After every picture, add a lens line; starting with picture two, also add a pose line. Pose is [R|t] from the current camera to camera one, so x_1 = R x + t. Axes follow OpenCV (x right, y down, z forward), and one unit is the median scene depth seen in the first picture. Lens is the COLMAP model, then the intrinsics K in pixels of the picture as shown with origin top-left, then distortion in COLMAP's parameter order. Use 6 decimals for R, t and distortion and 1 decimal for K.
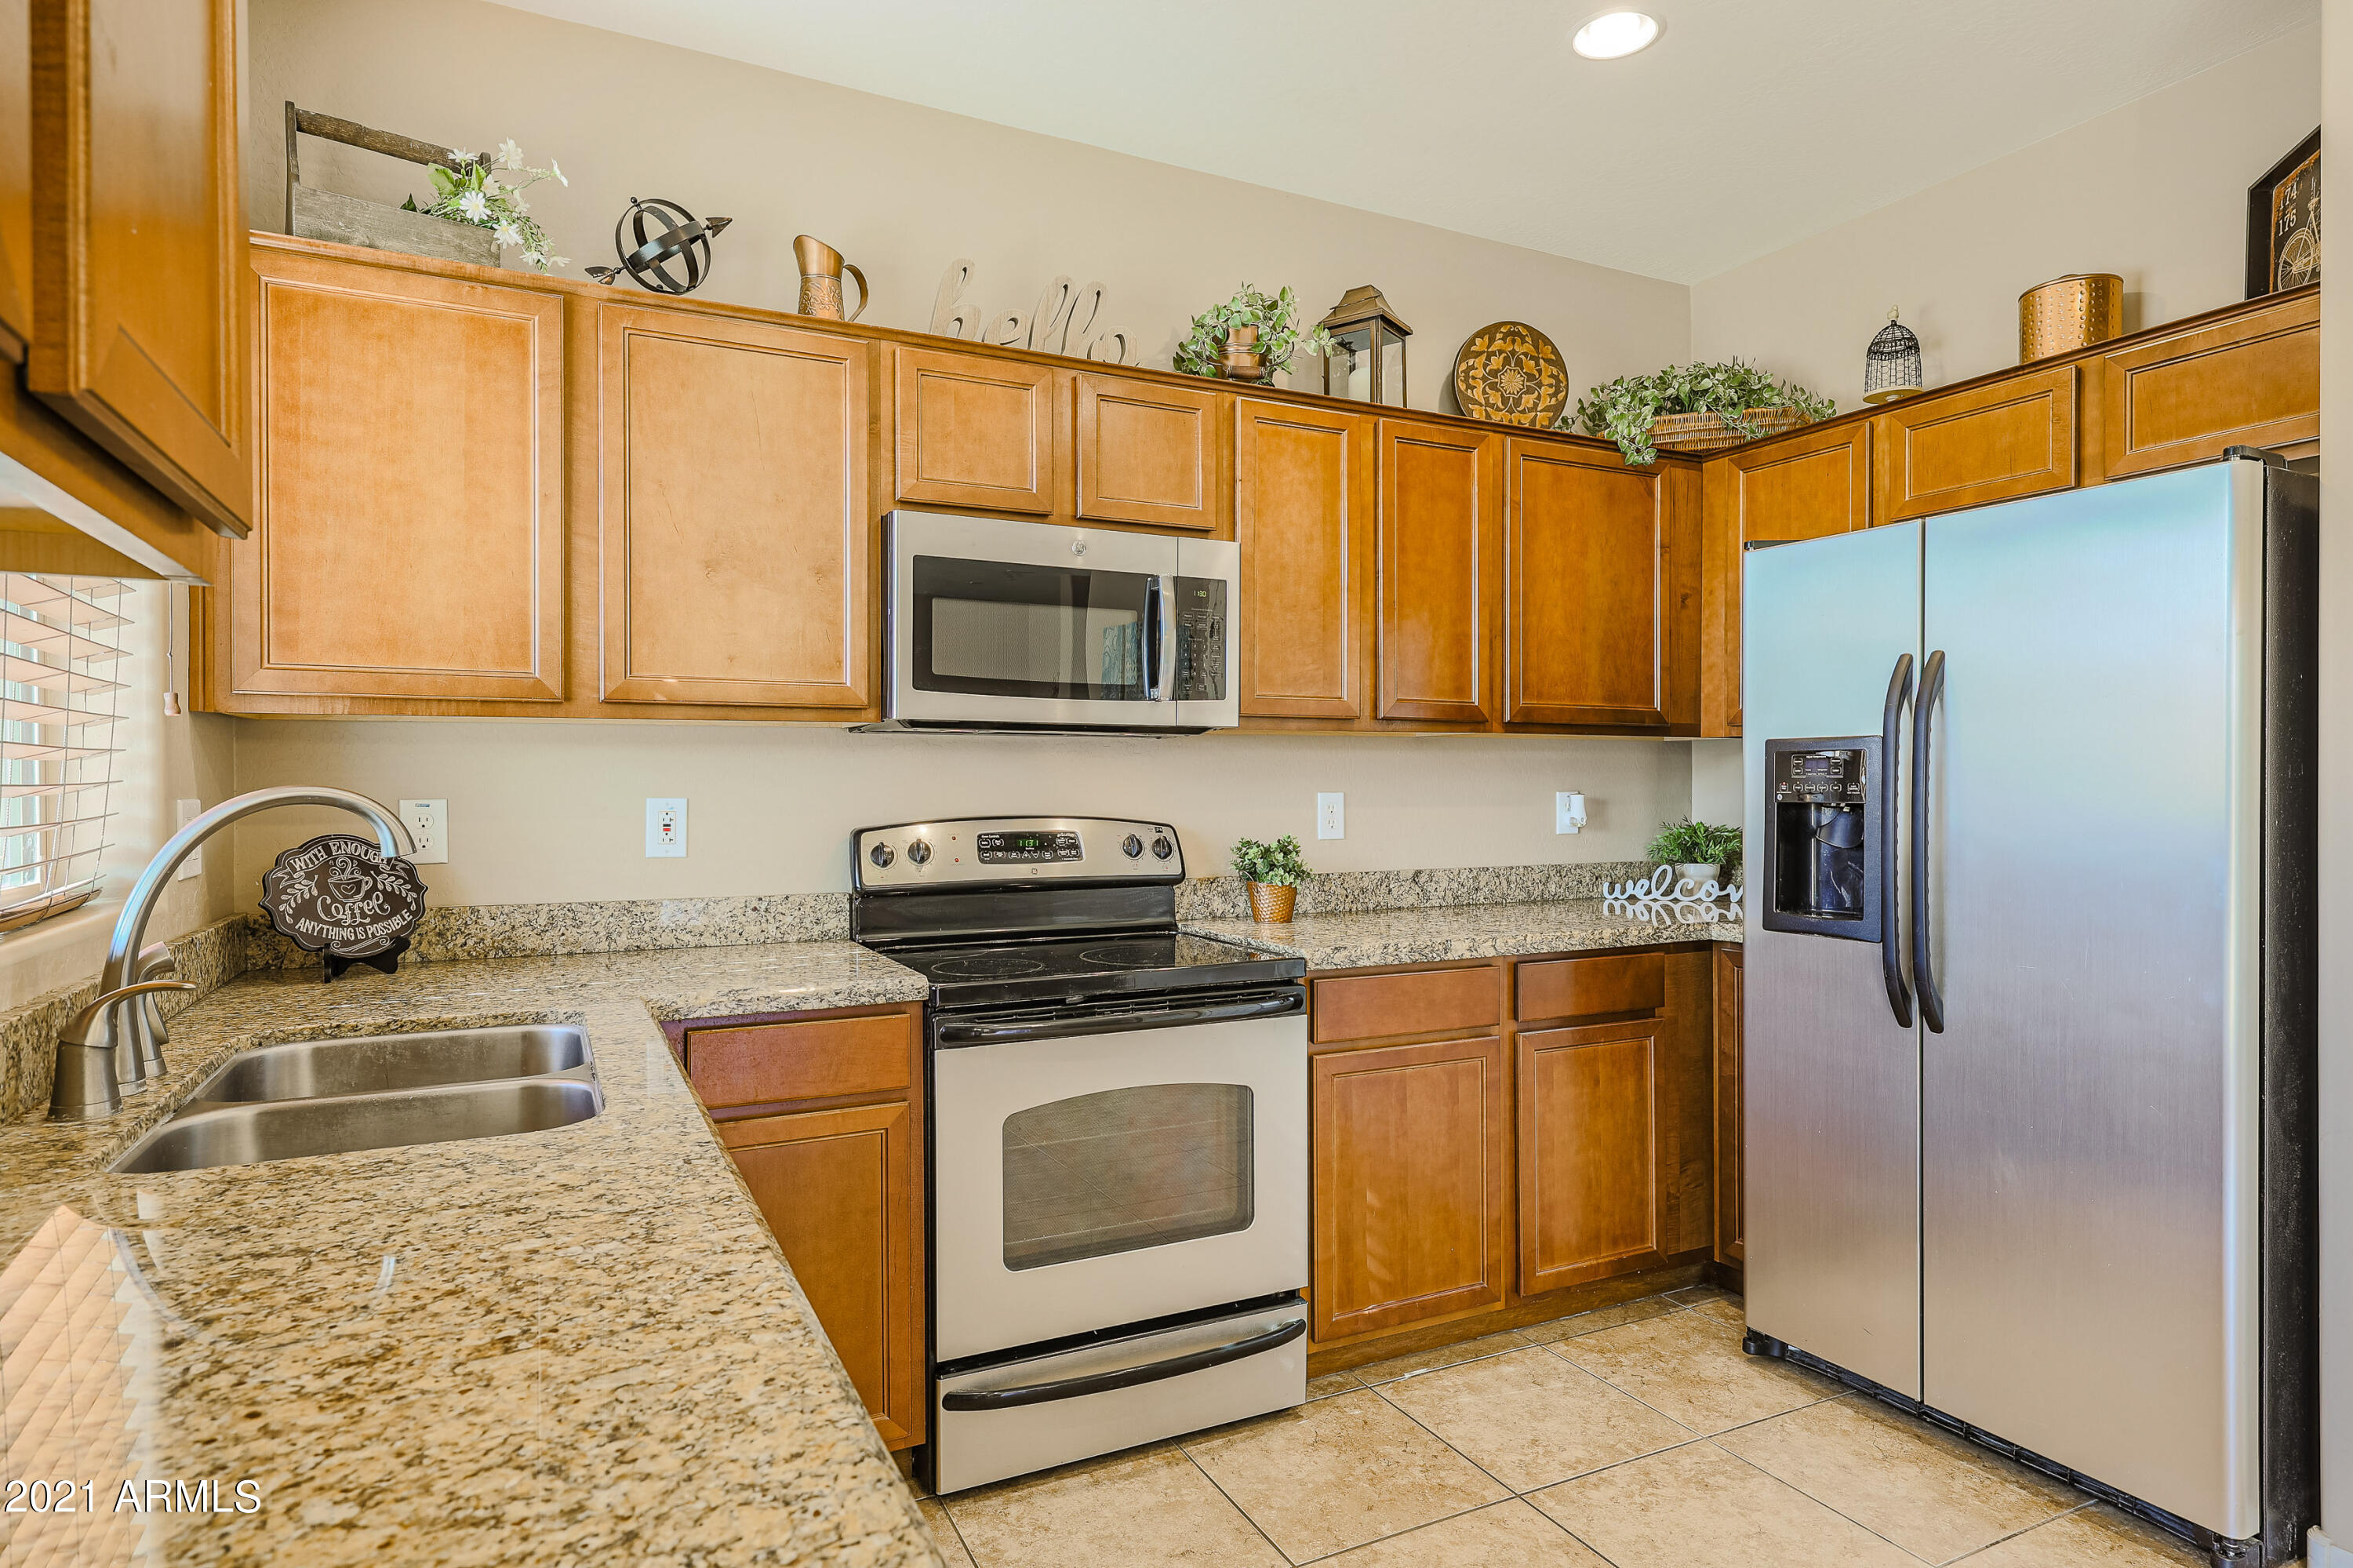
lens RADIAL K [[1298.1, 0, 1173.5], [0, 1298.1, 788.1], [0, 0, 1]] dist [0.001946, 0.001342]
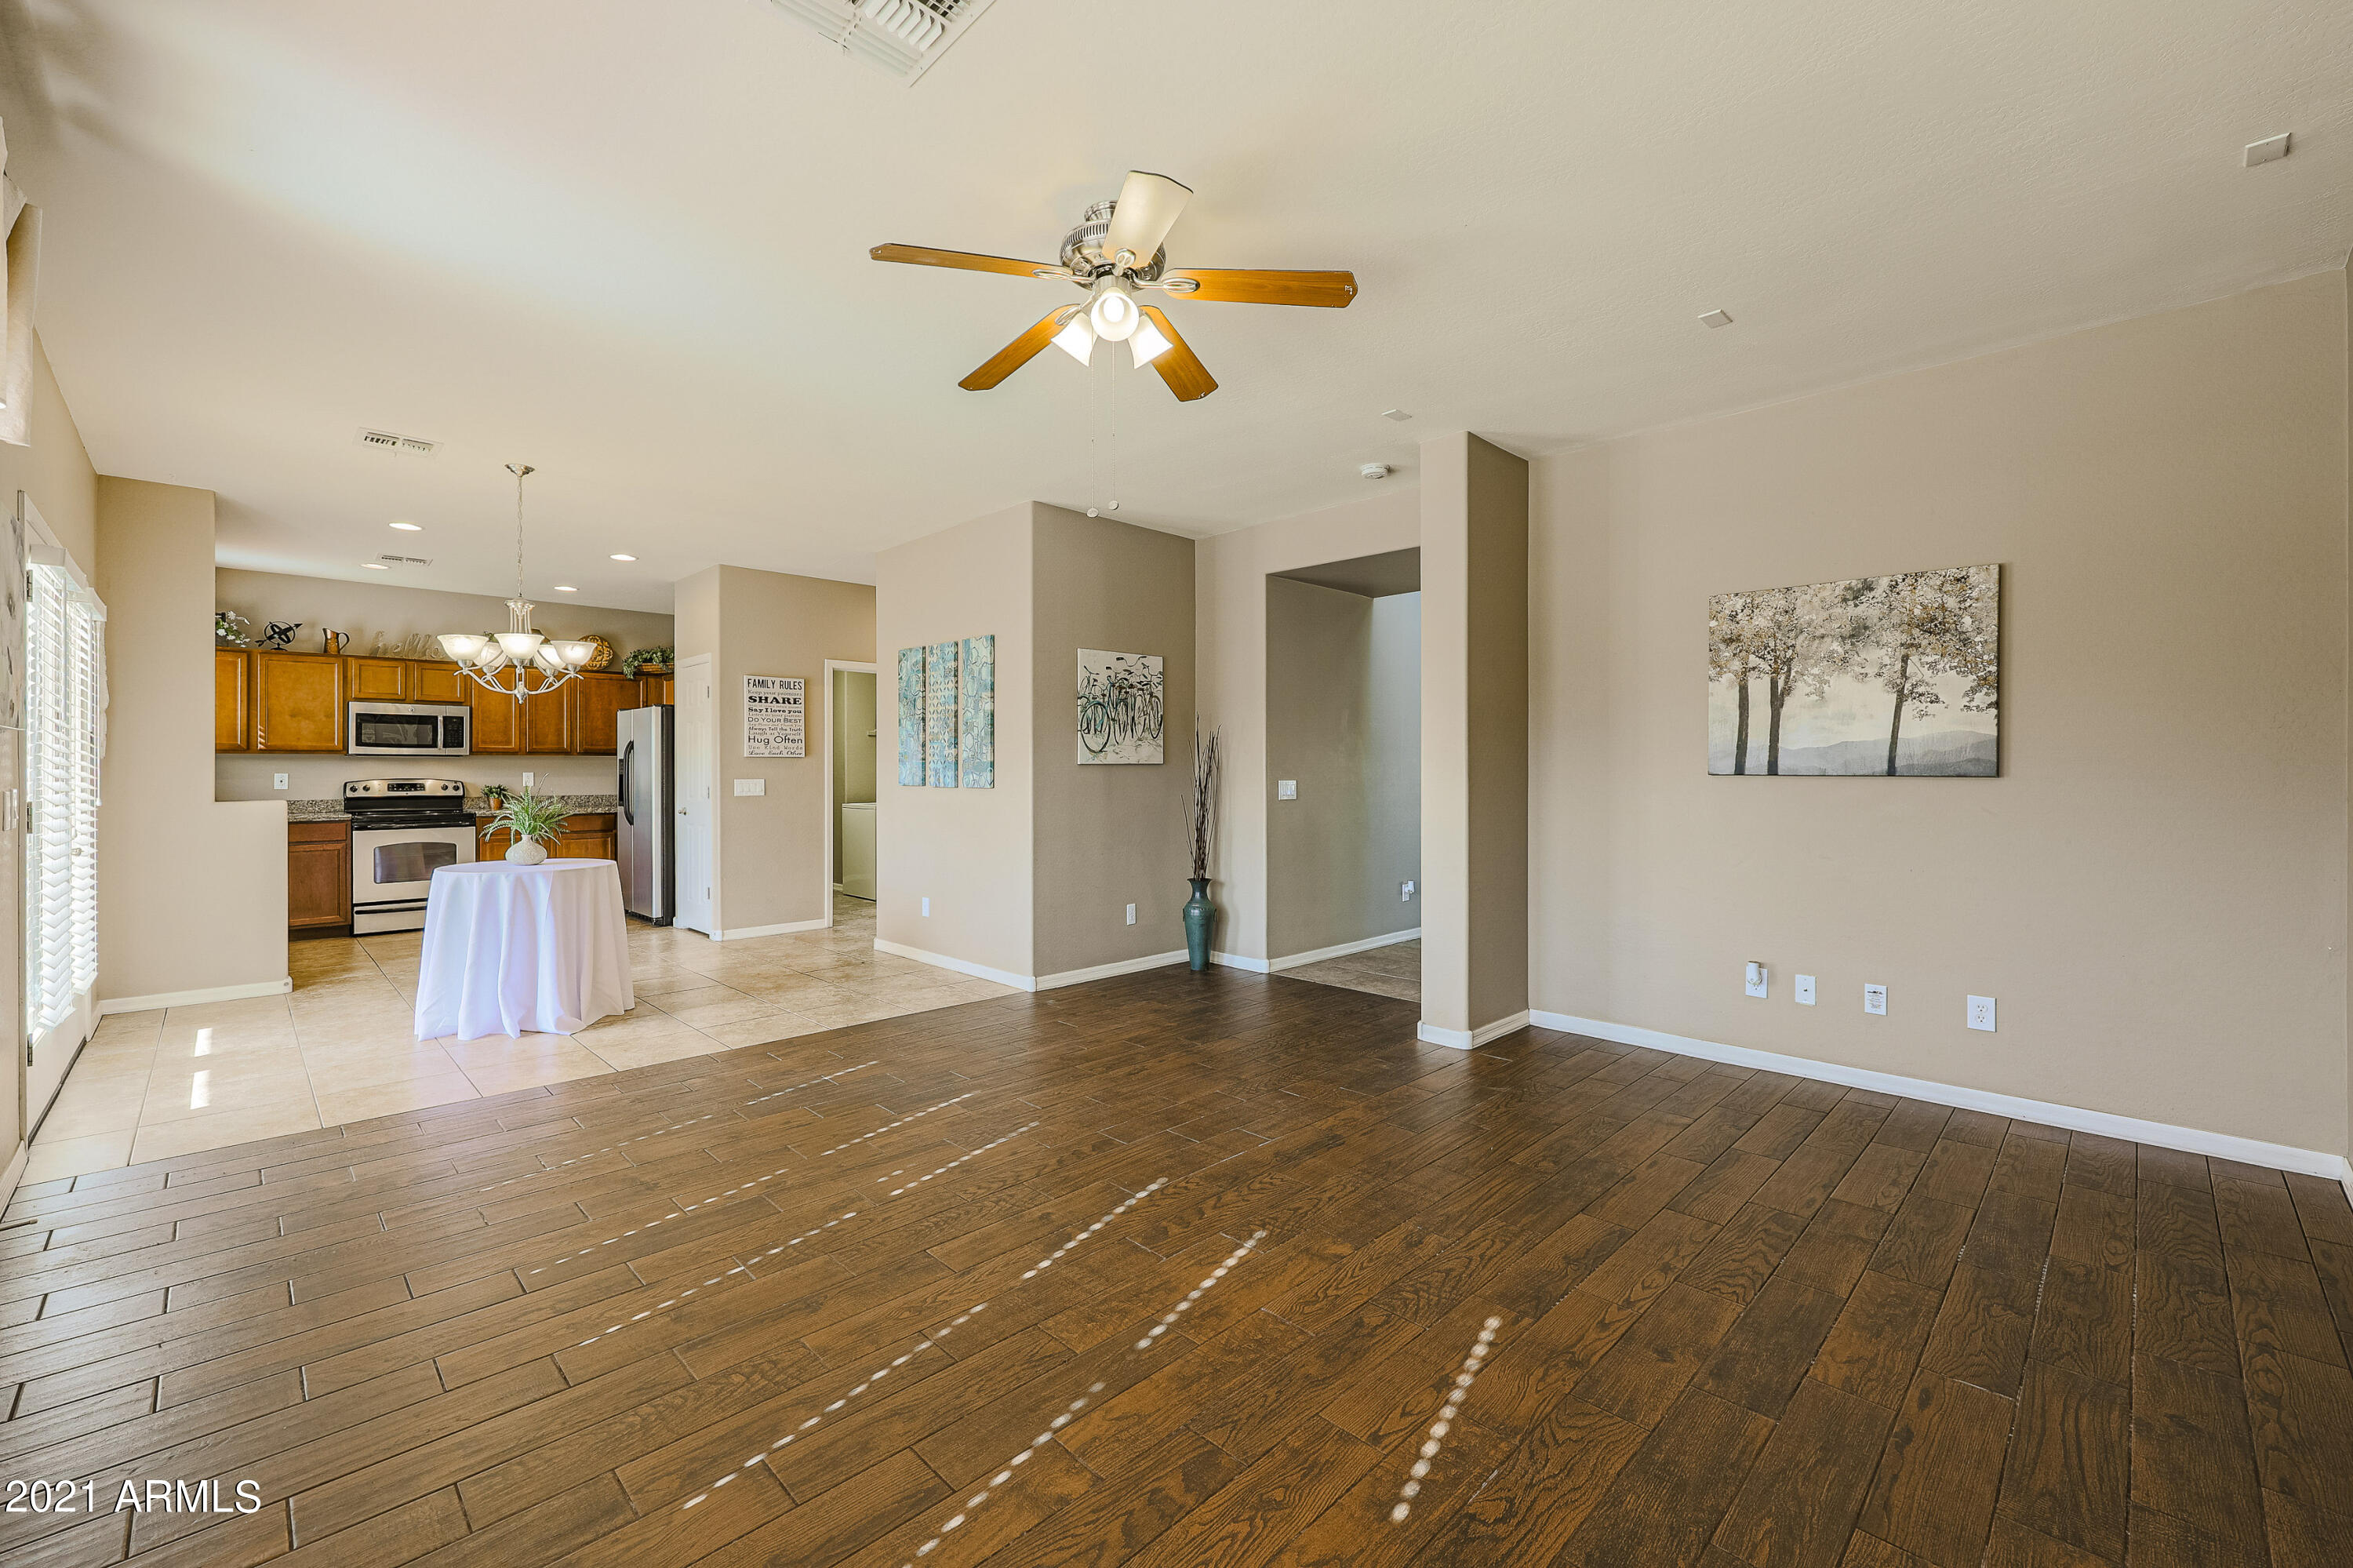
lens RADIAL K [[969.6, 0, 1172.7], [0, 969.6, 761.6], [0, 0, 1]] dist [-0.000506, -0.000159]
pose [[0.947279, 0.000254, 0.320410, 1.297868], [0.003577, 0.999929, -0.011370, 0.015443], [-0.320391, 0.011917, 0.947211, -2.788260]]
